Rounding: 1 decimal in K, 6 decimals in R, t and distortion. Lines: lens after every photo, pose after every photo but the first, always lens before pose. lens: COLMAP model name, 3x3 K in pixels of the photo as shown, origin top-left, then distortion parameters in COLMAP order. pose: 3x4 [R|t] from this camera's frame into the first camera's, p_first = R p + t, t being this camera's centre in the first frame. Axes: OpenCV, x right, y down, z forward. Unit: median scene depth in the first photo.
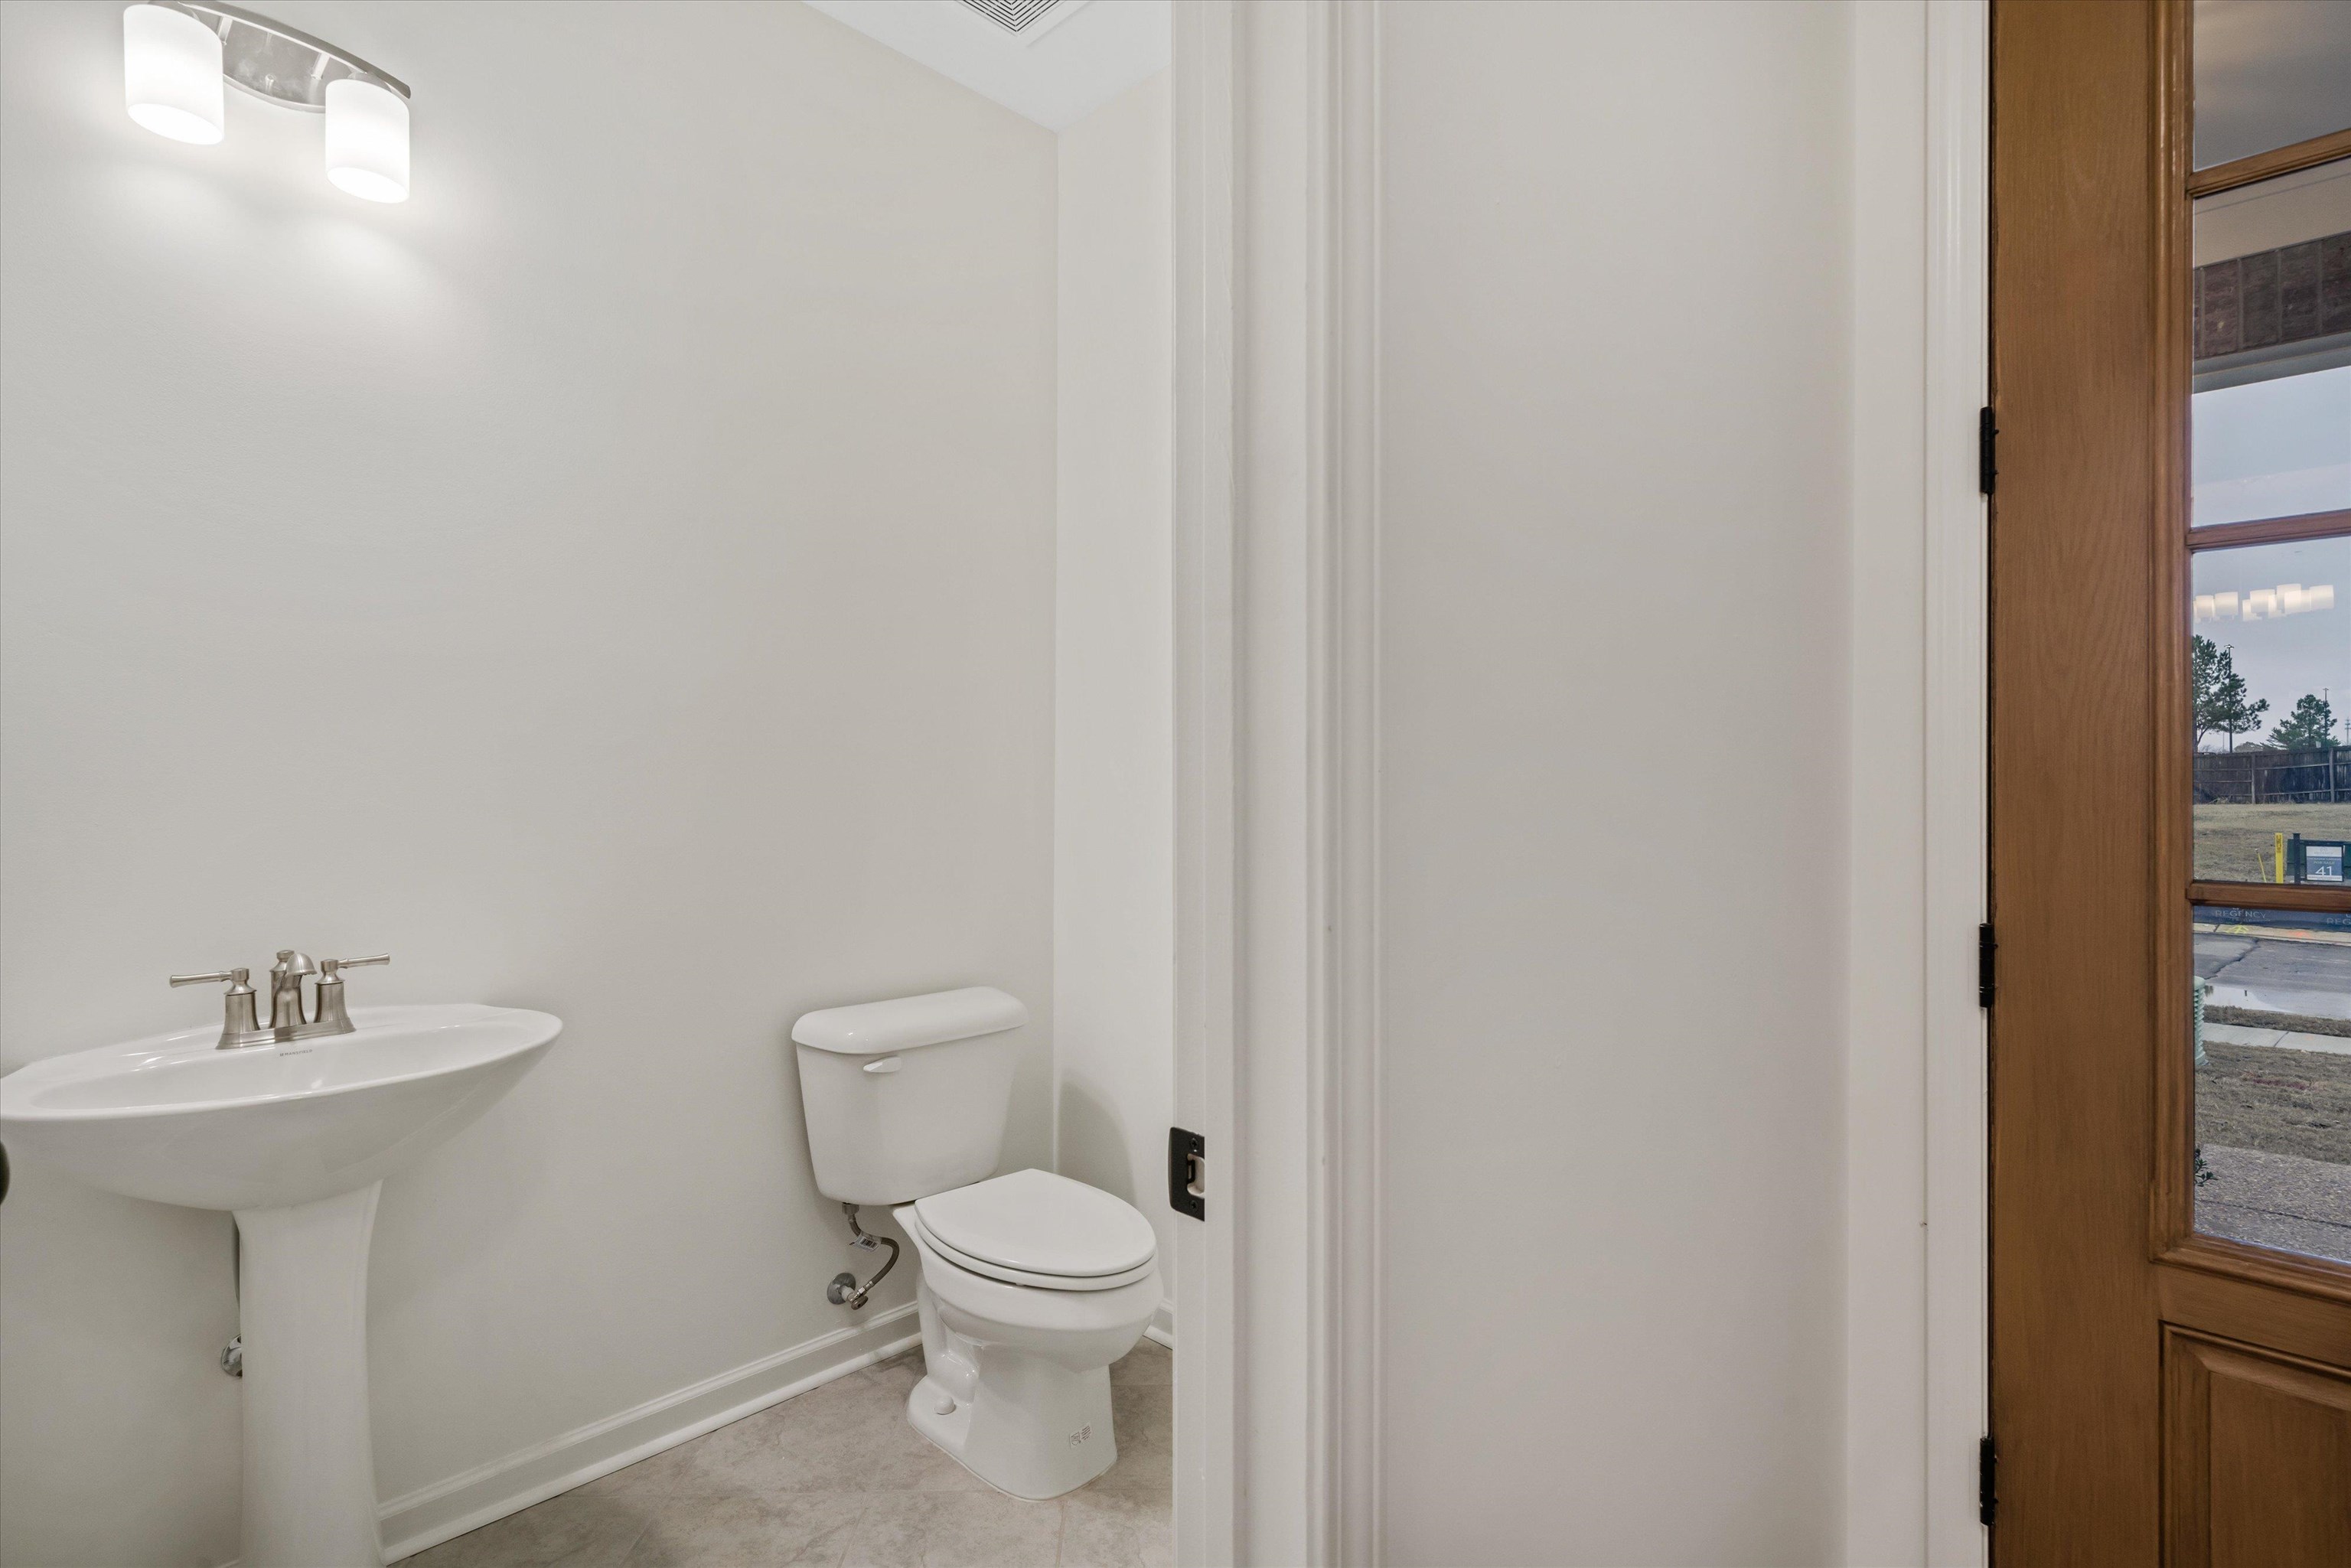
lens RADIAL K [[1086.1, 0, 1192.0], [0, 1086.1, 789.8], [0, 0, 1]] dist [0.000724, 0.001021]
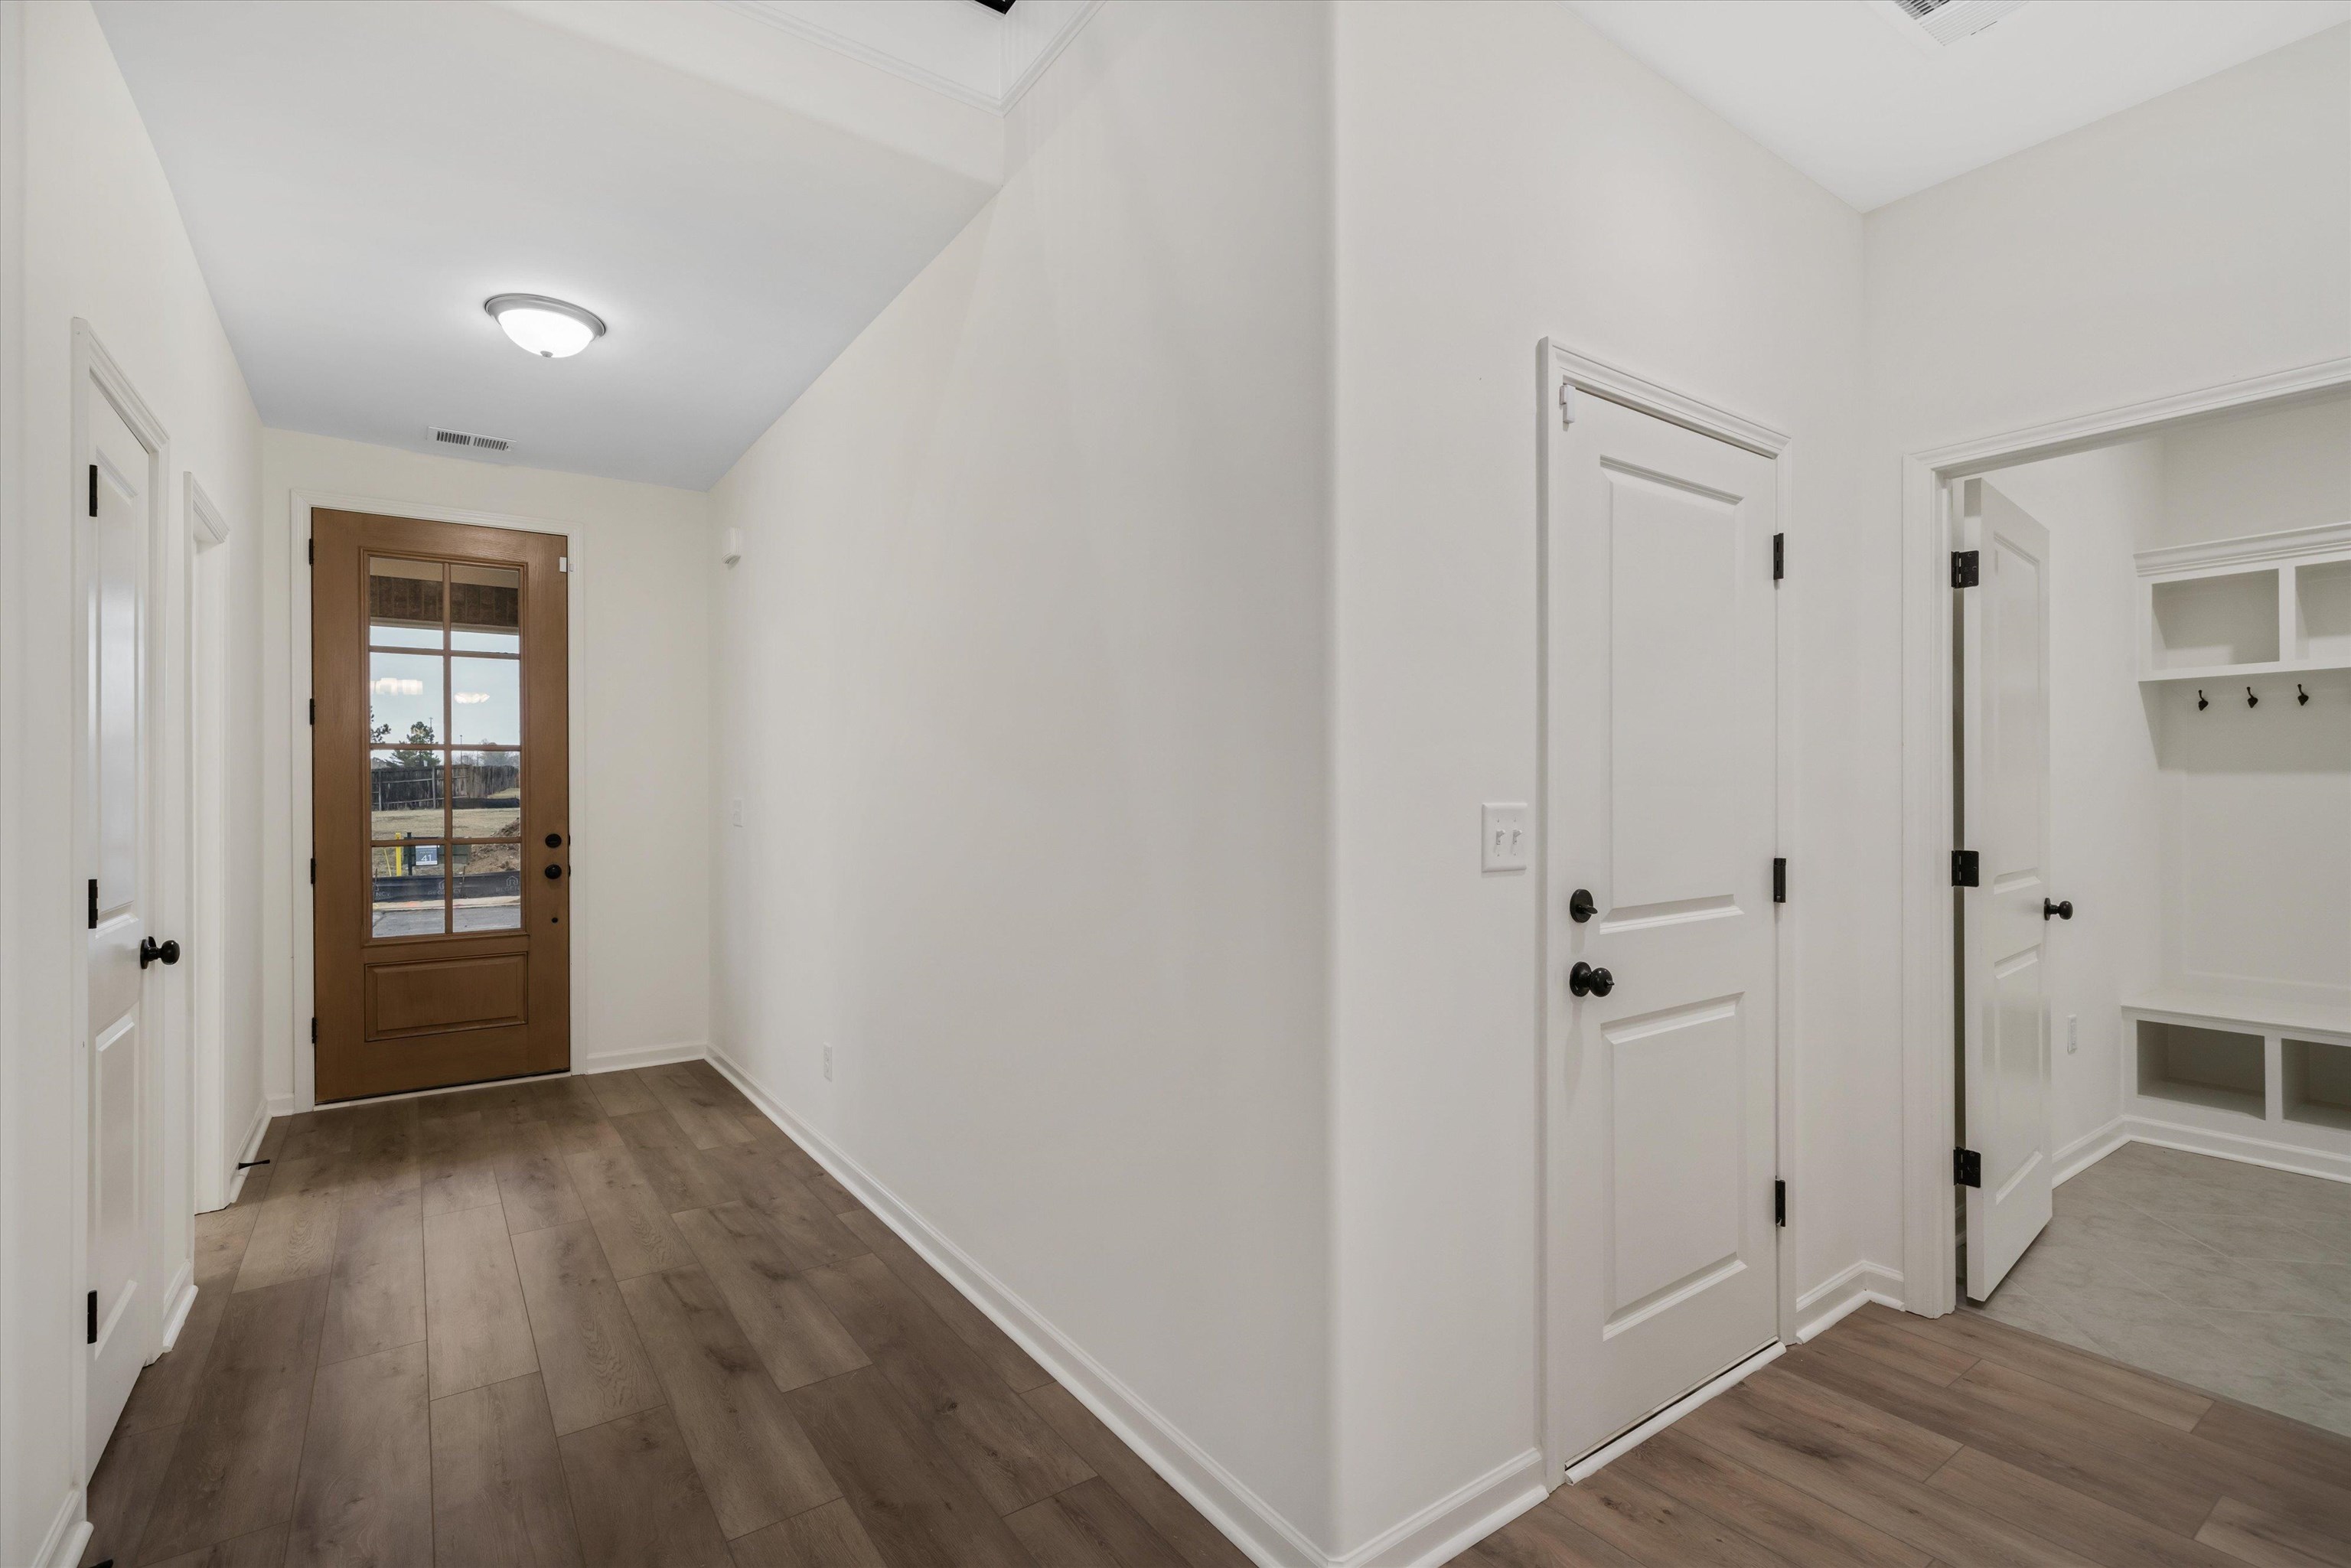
lens RADIAL K [[1086.1, 0, 1192.0], [0, 1086.1, 789.9], [0, 0, 1]] dist [0.000724, 0.001021]
pose [[0.154874, 0.000461, 0.987934, -0.105340], [0.007223, 0.999973, -0.001599, -0.002834], [-0.987908, 0.007383, 0.154867, -0.106676]]
